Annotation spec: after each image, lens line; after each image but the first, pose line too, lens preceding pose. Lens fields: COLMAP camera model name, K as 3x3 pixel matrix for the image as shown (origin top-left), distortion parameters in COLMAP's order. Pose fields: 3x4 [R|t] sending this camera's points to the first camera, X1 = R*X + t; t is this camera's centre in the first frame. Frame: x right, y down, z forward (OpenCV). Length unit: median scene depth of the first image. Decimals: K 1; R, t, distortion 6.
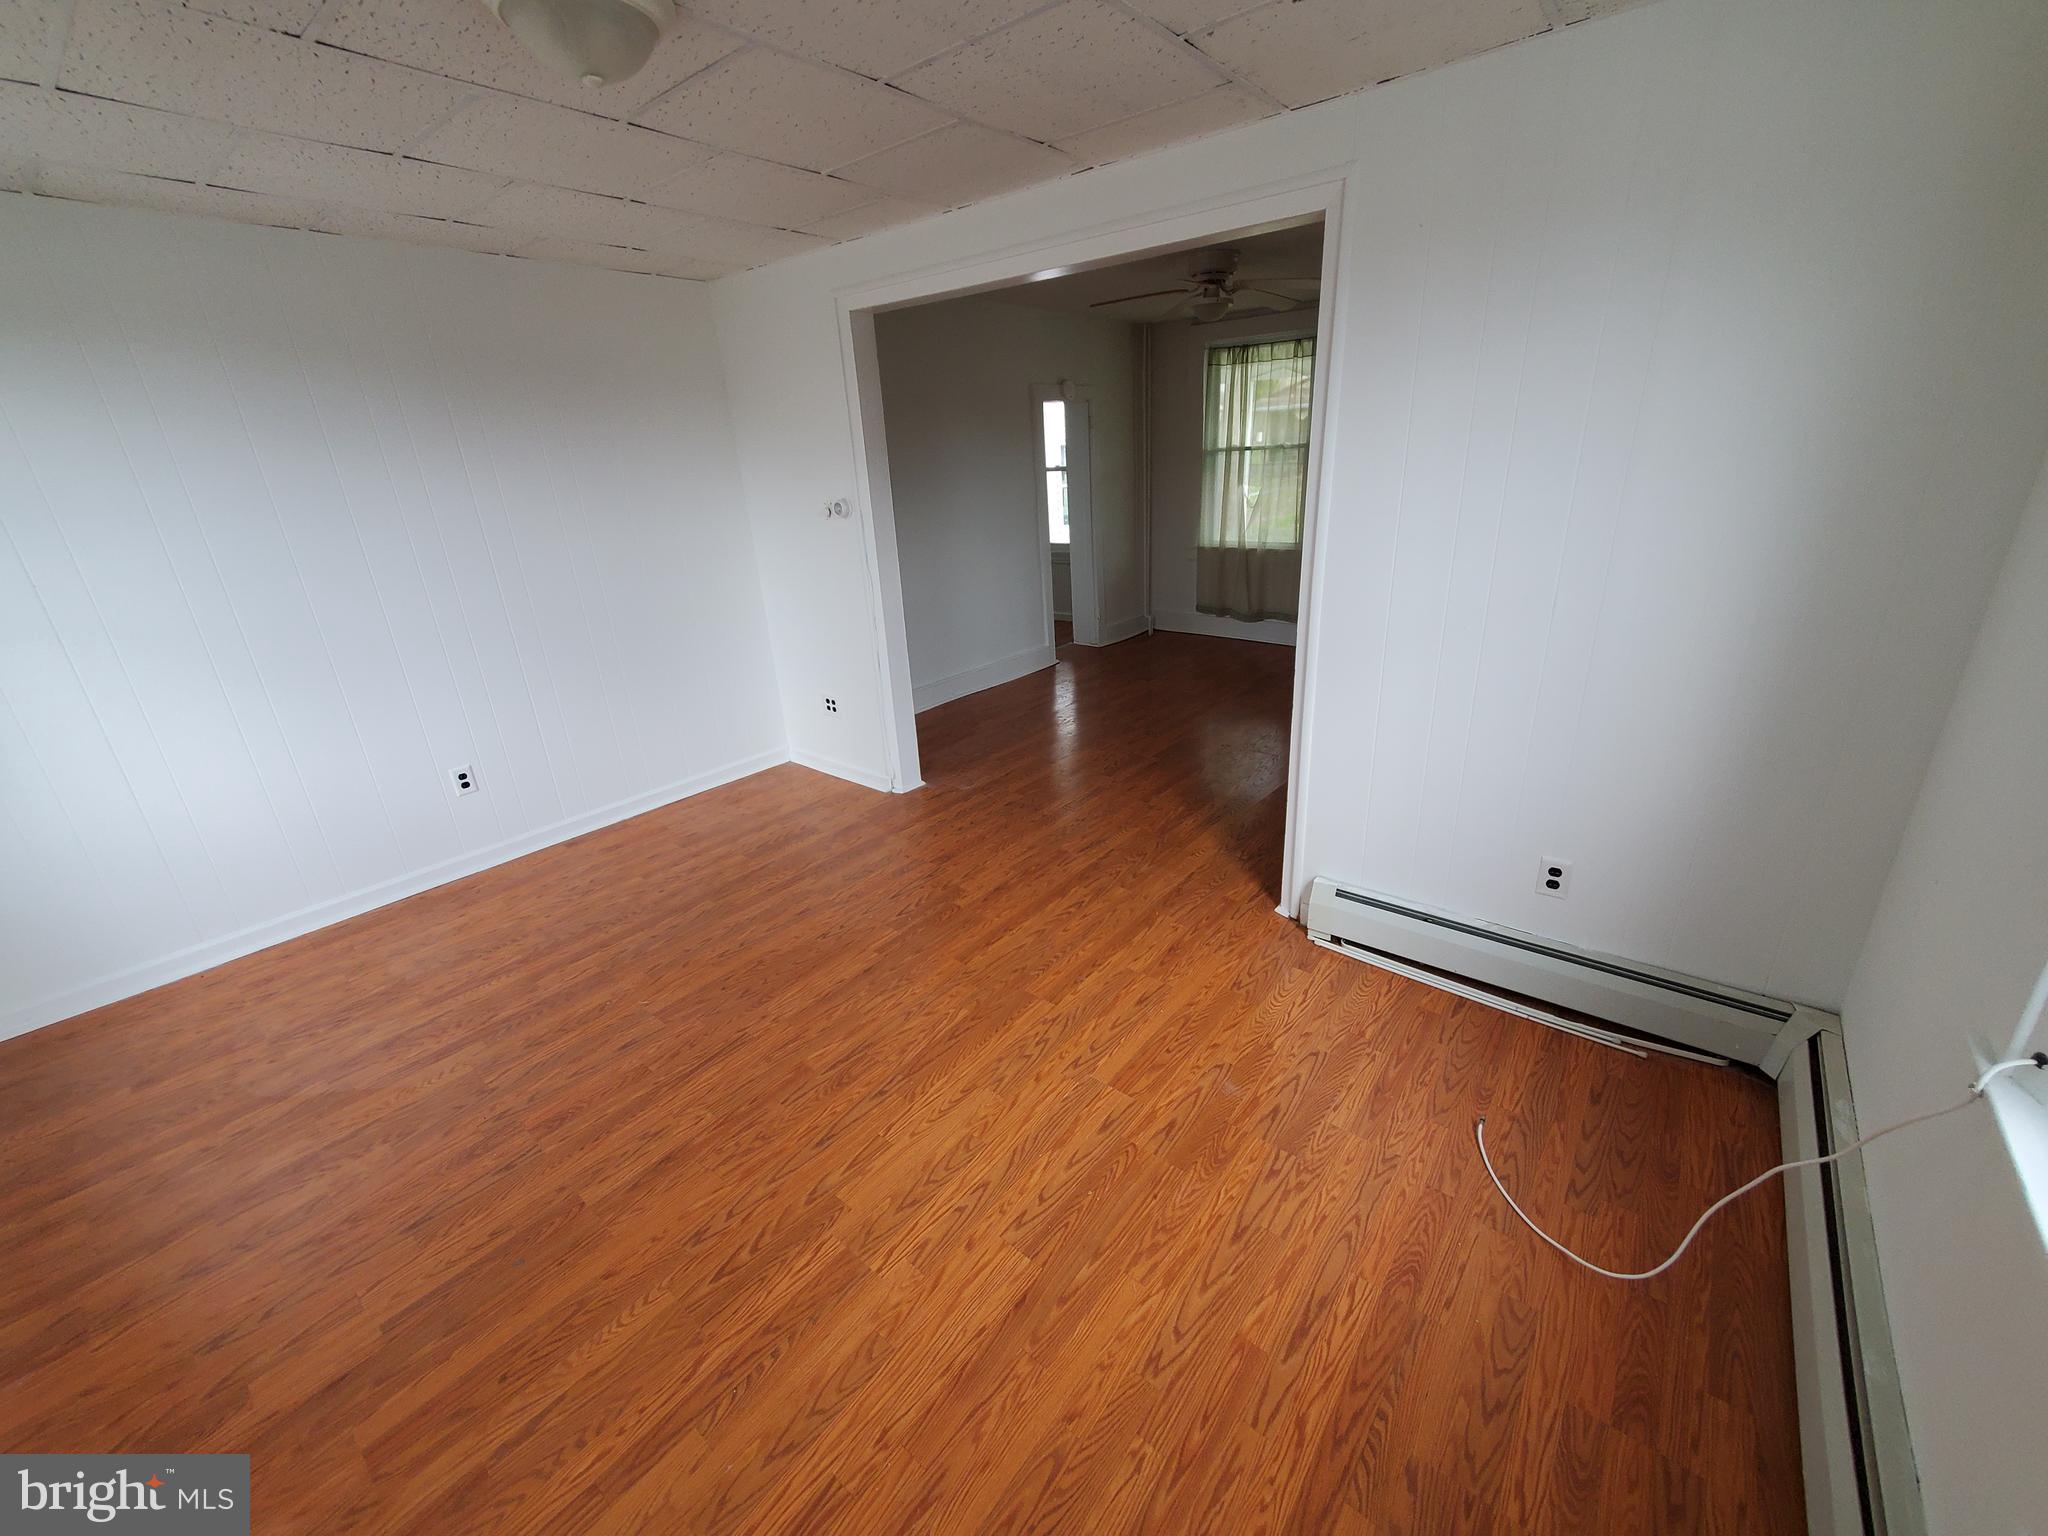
lens RADIAL K [[816.7, 0, 1021.6], [0, 816.7, 764.3], [0, 0, 1]] dist [0.000138, 0.000420]
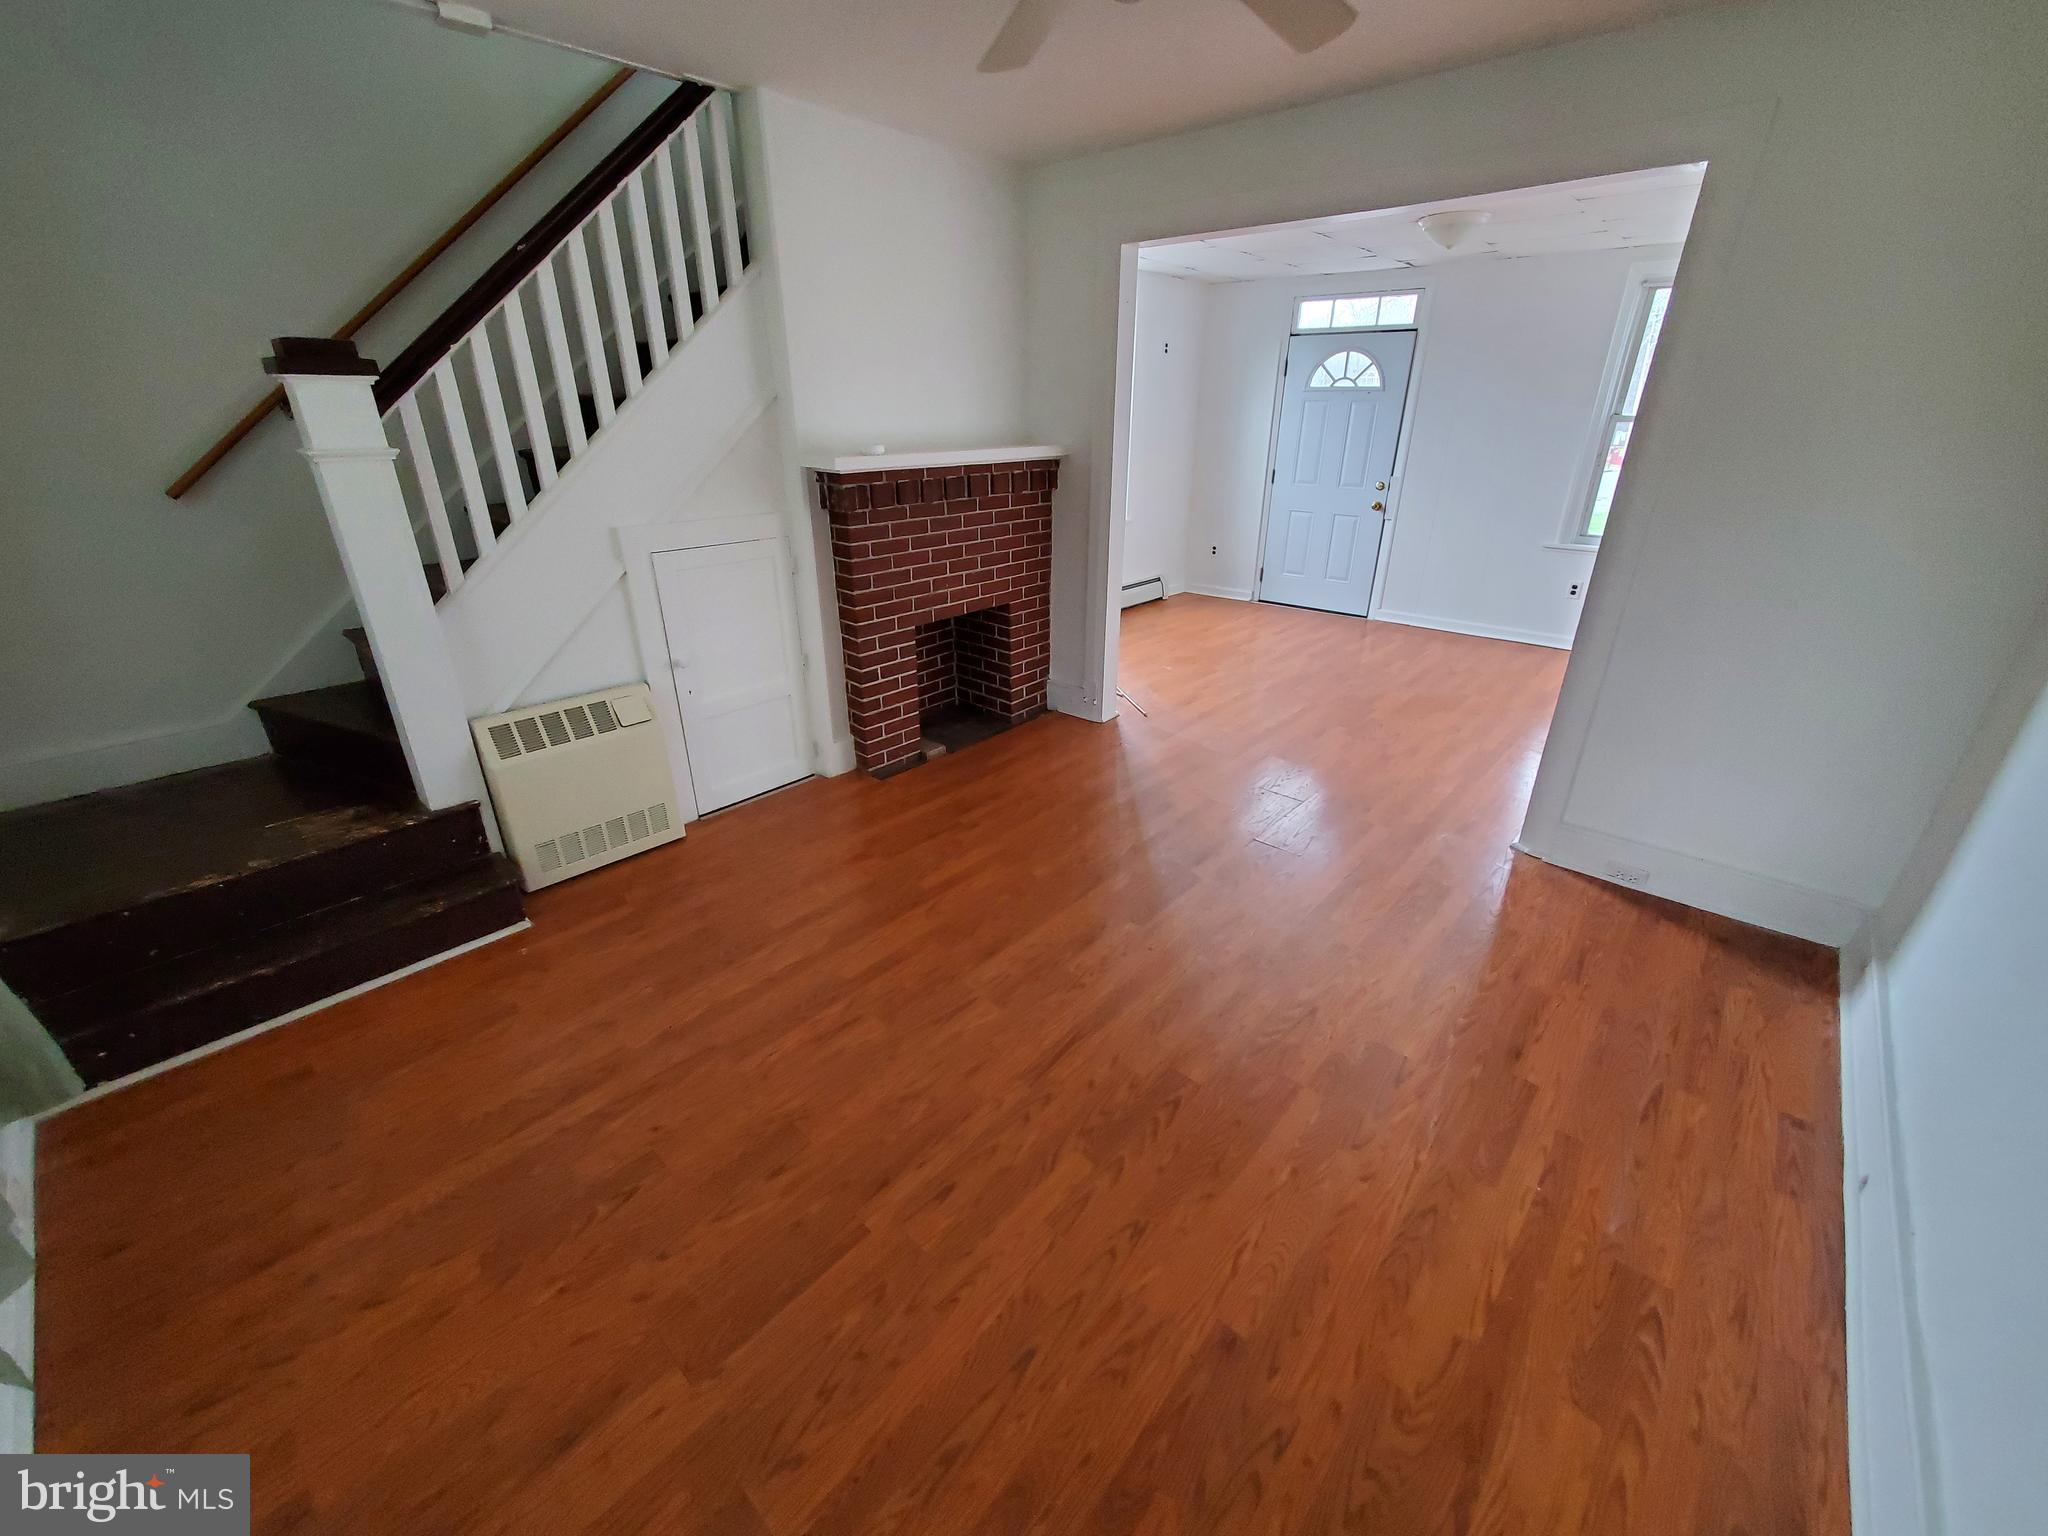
lens RADIAL K [[816.7, 0, 1021.6], [0, 816.7, 764.3], [0, 0, 1]] dist [0.000138, 0.000420]
pose [[-0.998190, 0.004961, 0.059930, 0.443863], [0.045832, 0.707964, 0.704760, -0.906847], [-0.038932, 0.706231, -0.706910, 2.376019]]
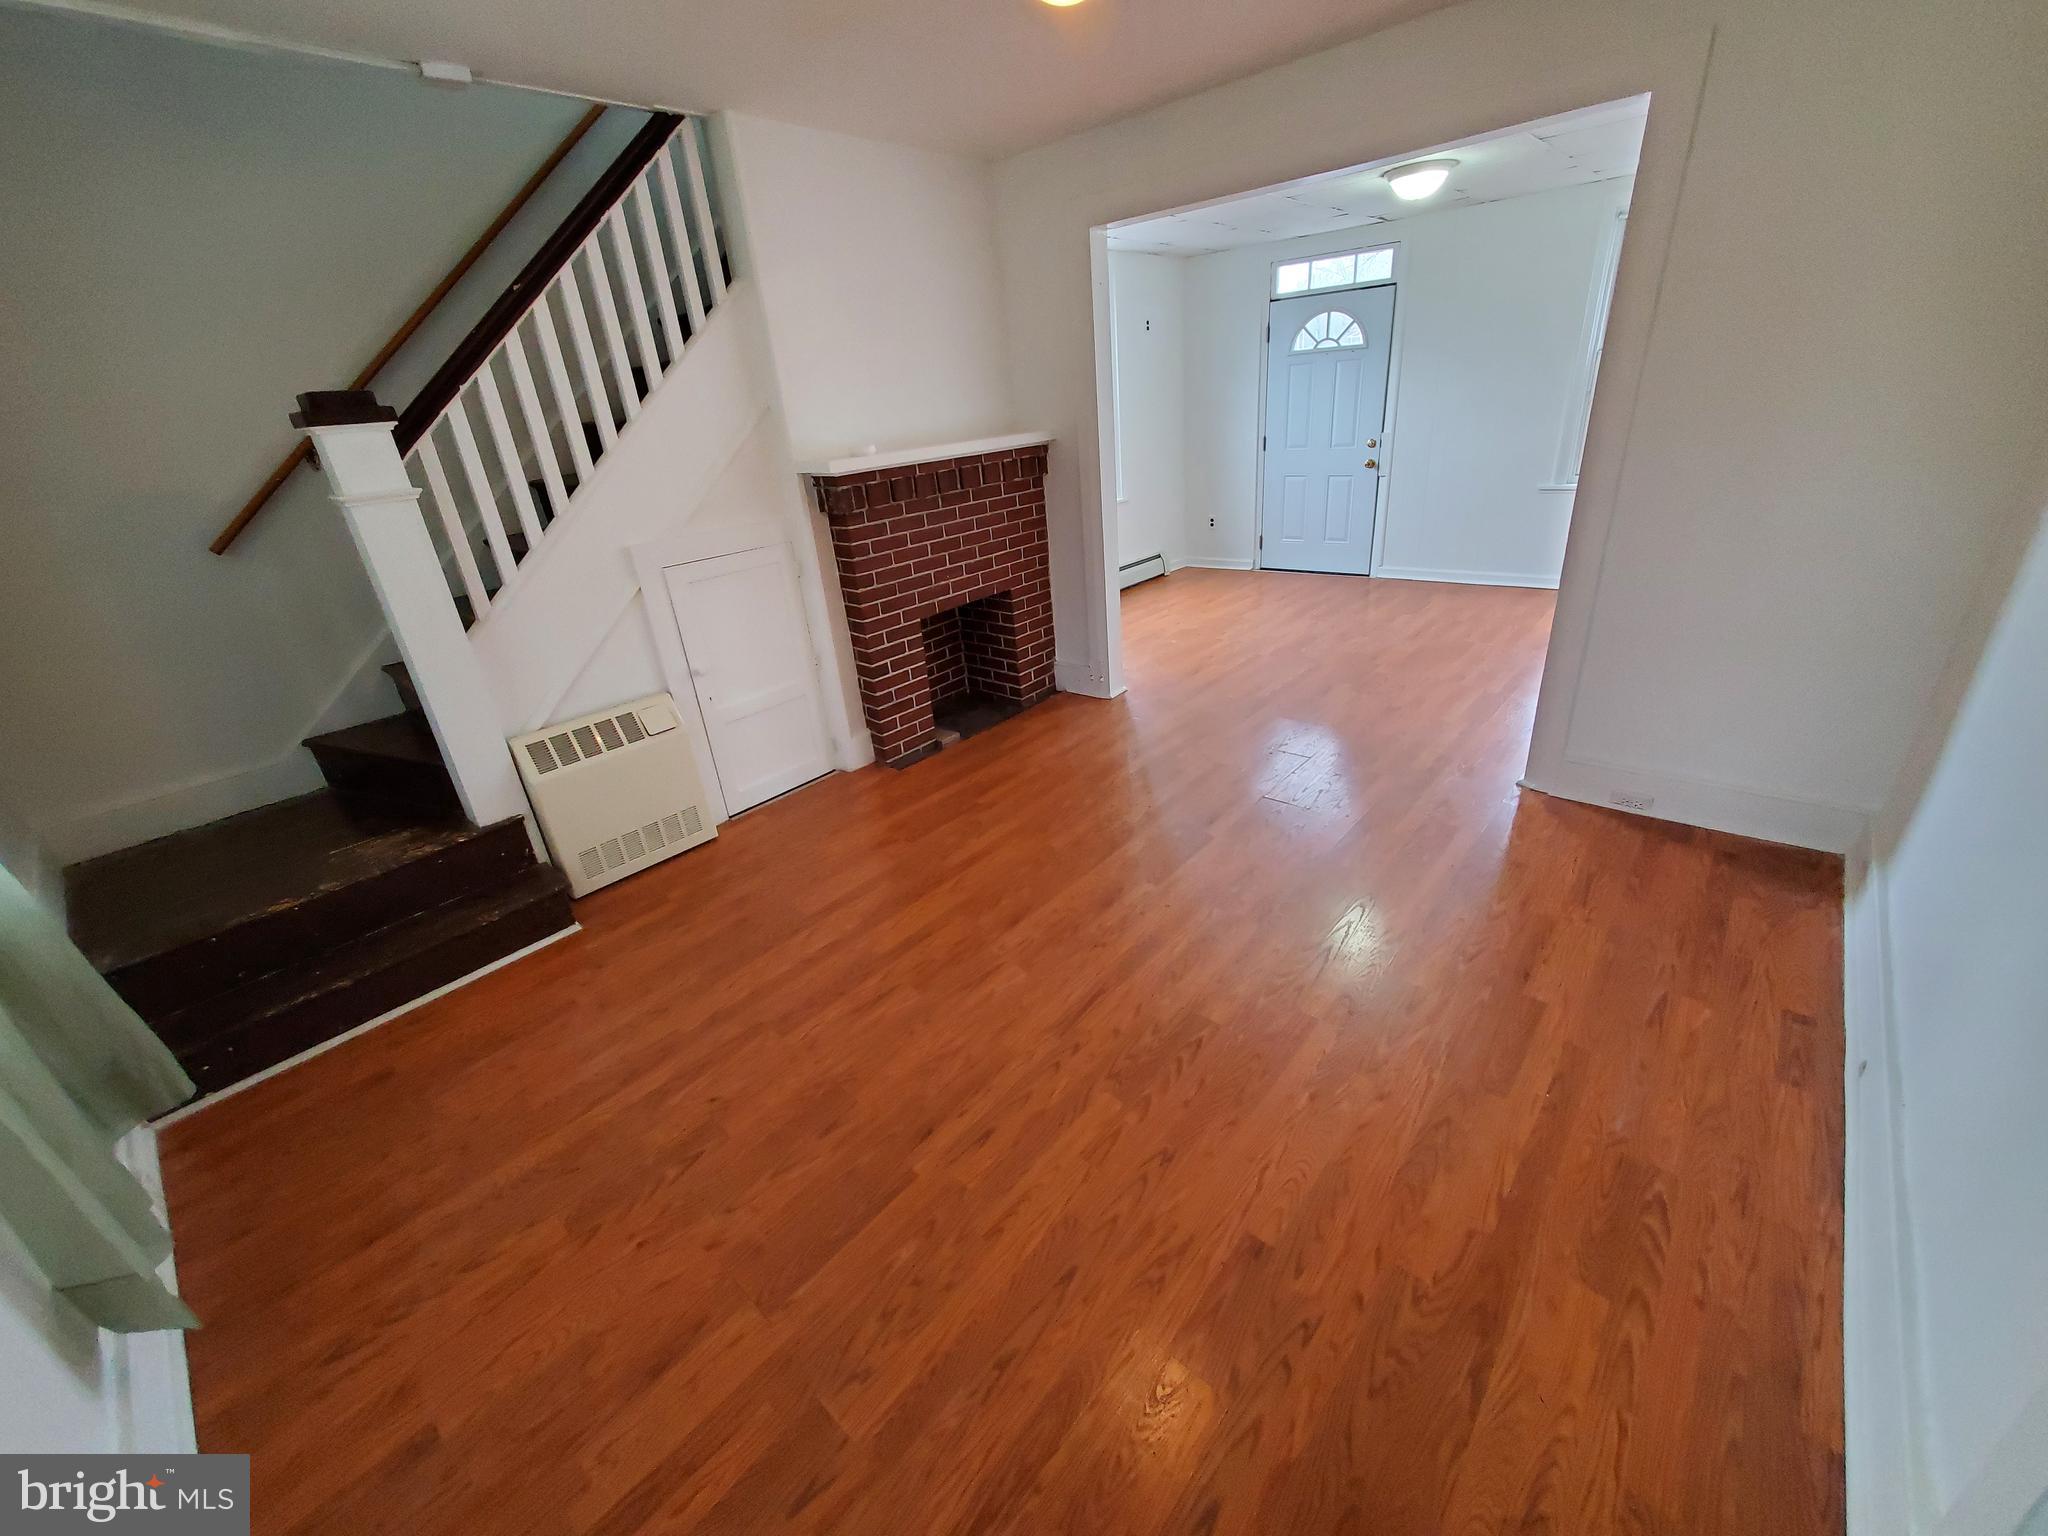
lens RADIAL K [[814.8, 0, 1024.0], [0, 814.8, 768.0], [0, 0, 1]] dist [0.000795, 0.000054]
pose [[-0.992801, 0.083963, 0.085420, 0.426680], [0.119774, 0.691560, 0.712319, -0.918042], [0.000736, 0.717422, -0.696638, 2.417981]]
